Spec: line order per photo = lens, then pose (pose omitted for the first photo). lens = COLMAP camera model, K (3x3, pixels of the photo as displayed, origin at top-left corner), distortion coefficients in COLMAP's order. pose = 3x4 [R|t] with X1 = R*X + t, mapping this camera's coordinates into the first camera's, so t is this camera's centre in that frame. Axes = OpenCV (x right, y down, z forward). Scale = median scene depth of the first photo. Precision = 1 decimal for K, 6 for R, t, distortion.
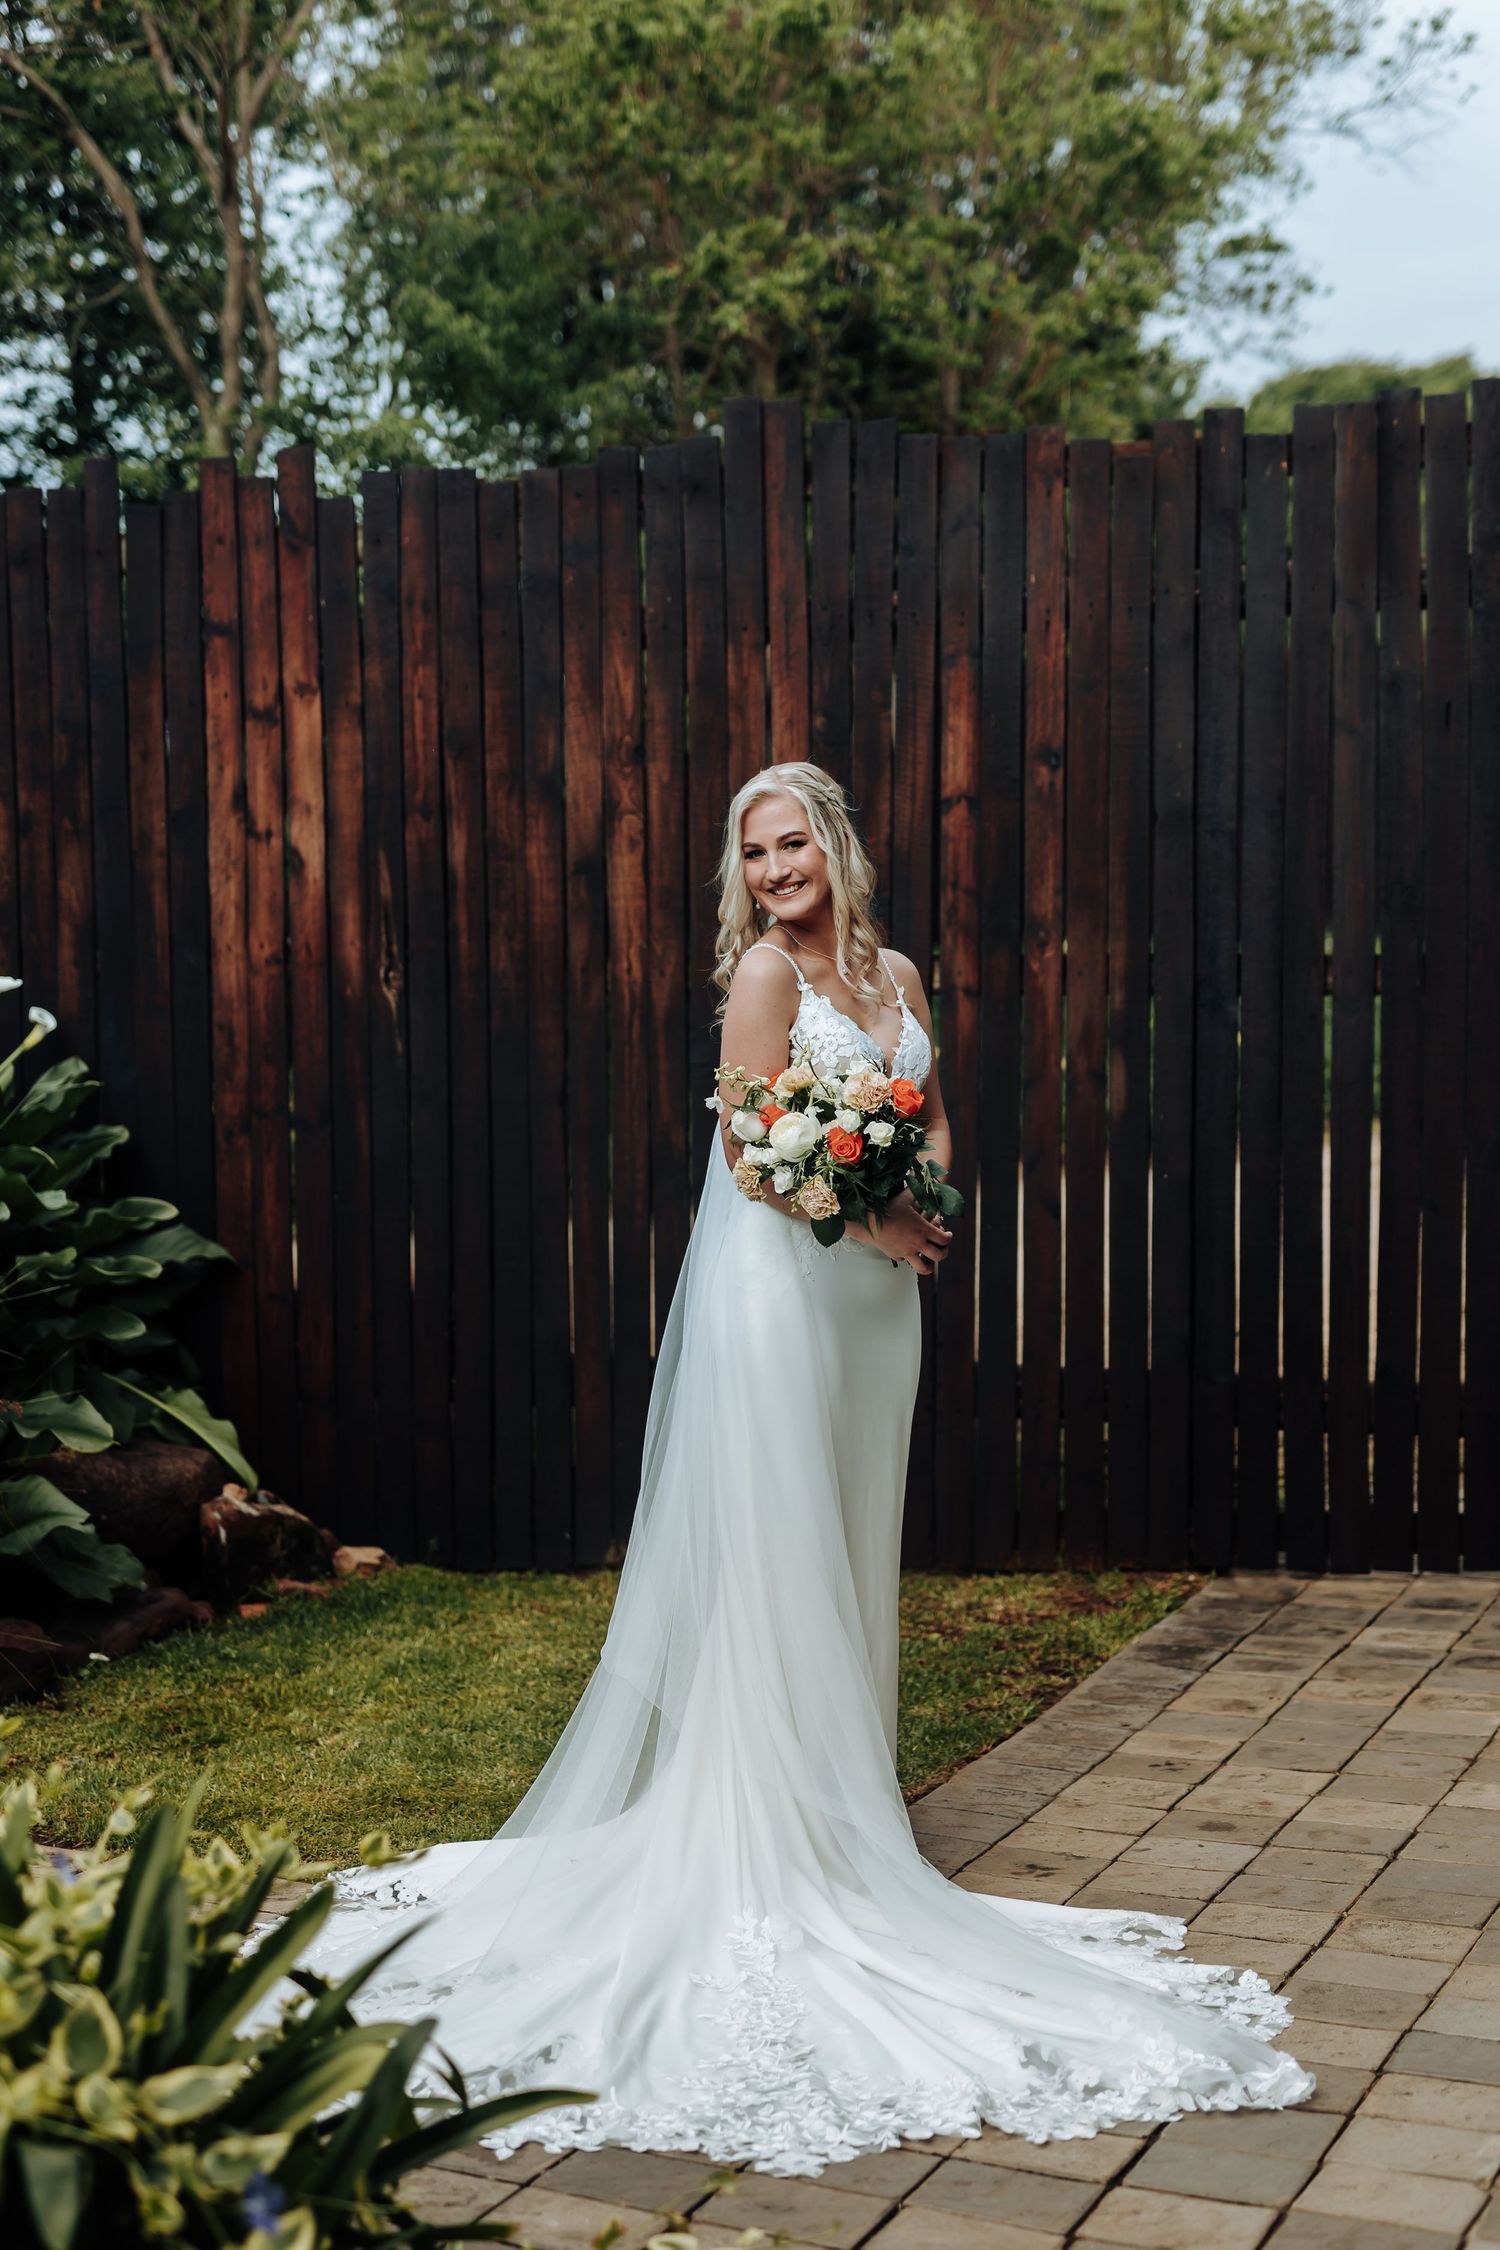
lens RADIAL K [[3354.8, 0, 734.9], [0, 3354.8, 1089.3], [0, 0, 1]] dist [0.018470, 0.025867]
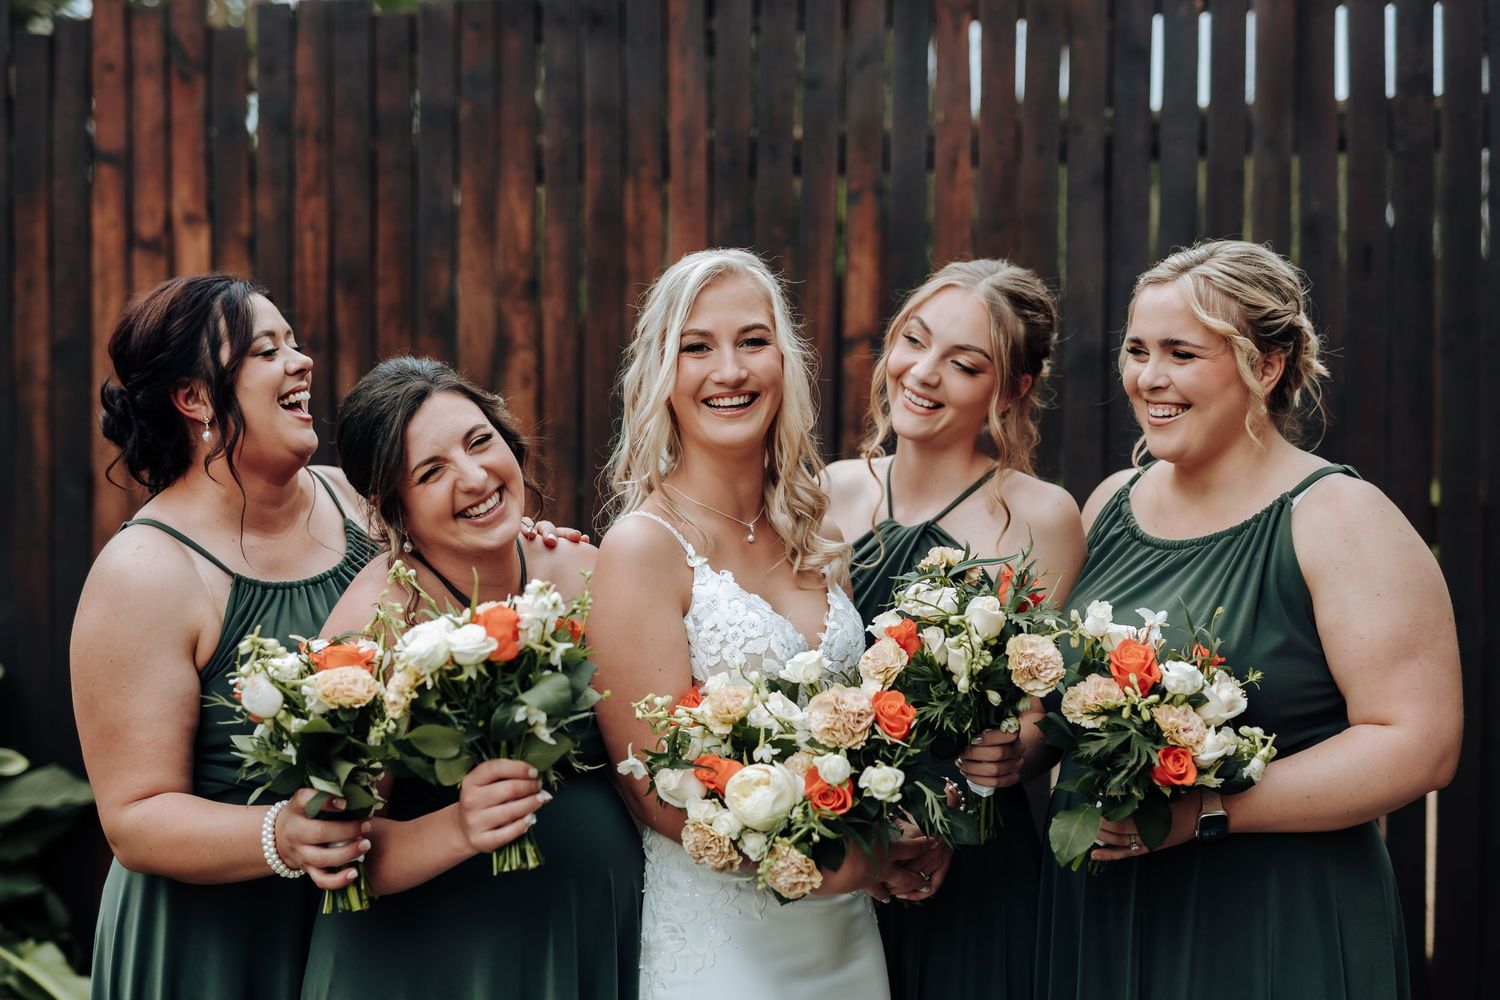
lens RADIAL K [[2236.5, 0, 719.9], [0, 2236.5, 495.3], [0, 0, 1]] dist [0.018470, 0.025867]
pose [[0.998308, 0.013769, 0.056496, -0.010203], [-0.011515, 0.999132, -0.040036, -0.014107], [-0.056999, 0.039318, 0.997600, 0.342918]]
